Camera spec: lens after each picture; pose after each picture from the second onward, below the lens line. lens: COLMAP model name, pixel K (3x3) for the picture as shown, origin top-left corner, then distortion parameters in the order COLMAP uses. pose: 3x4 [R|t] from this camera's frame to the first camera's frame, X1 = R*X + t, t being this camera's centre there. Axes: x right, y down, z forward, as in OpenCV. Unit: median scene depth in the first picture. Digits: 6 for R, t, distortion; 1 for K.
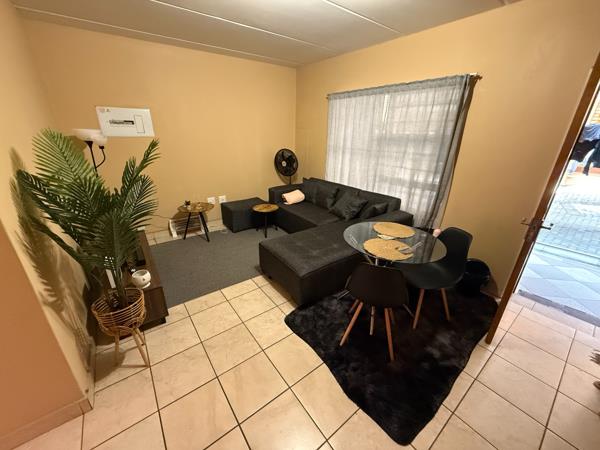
lens RADIAL K [[239.1, 0, 299.3], [0, 239.1, 225.2], [0, 0, 1]] dist [-0.001687, -0.000545]
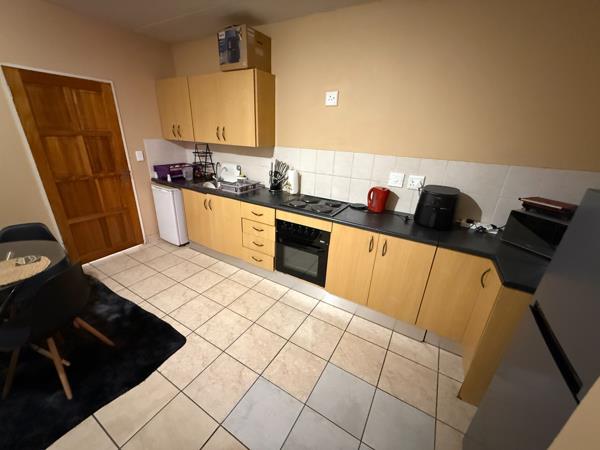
lens RADIAL K [[239.1, 0, 298.7], [0, 239.1, 225.5], [0, 0, 1]] dist [-0.001687, -0.000545]
pose [[-0.376005, -0.366871, 0.850897, -0.426291], [0.297884, 0.821681, 0.485907, -0.087336], [-0.877431, 0.436172, -0.199671, 0.198753]]
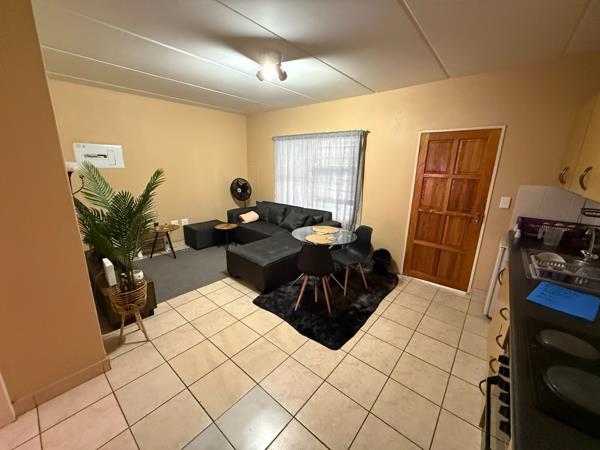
lens RADIAL K [[239.1, 0, 300.0], [0, 239.1, 226.5], [0, 0, 1]] dist [-0.001687, -0.000545]
pose [[0.975382, -0.052091, 0.214283, -0.058813], [0.077046, 0.990963, -0.109805, 0.129061], [-0.206626, 0.123611, 0.970580, -0.333993]]
